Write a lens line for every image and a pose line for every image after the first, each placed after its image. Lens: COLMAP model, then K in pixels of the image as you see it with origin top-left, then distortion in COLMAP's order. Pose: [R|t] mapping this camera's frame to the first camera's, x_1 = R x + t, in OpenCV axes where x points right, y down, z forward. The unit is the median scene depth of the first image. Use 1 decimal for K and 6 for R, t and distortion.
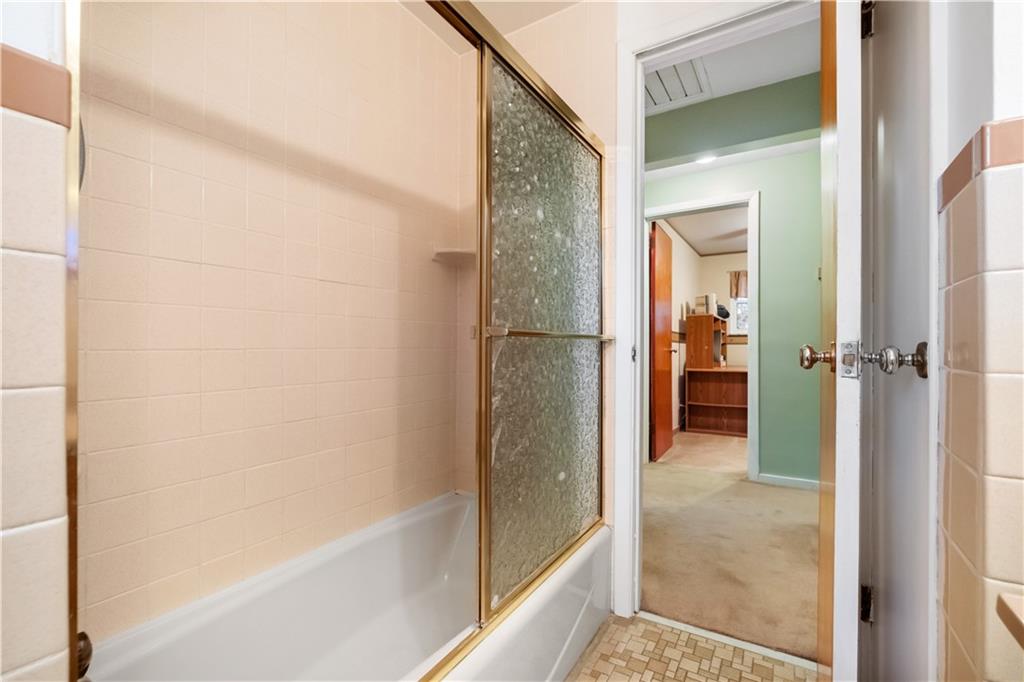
lens RADIAL K [[452.3, 0, 512.0], [0, 452.3, 341.0], [0, 0, 1]] dist [0.001081, 0.000373]
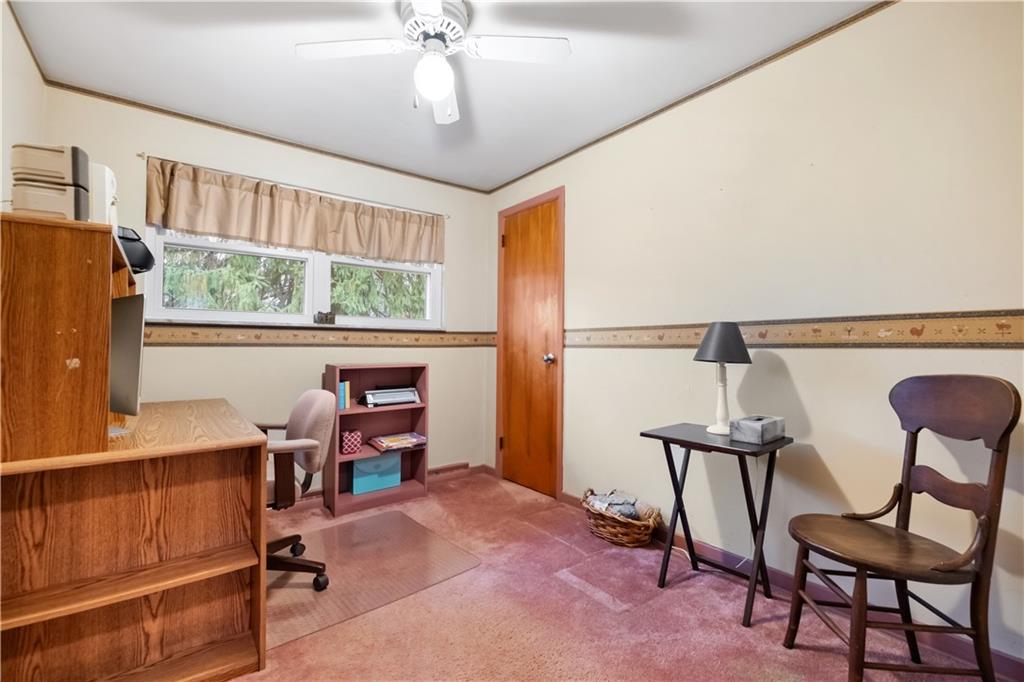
lens RADIAL K [[452.3, 0, 512.0], [0, 452.3, 341.0], [0, 0, 1]] dist [0.001081, 0.000373]
pose [[0.364591, 0.004250, 0.931158, 0.267149], [-0.018596, 0.999823, 0.002718, -0.003972], [-0.930982, -0.018307, 0.364606, 0.639176]]
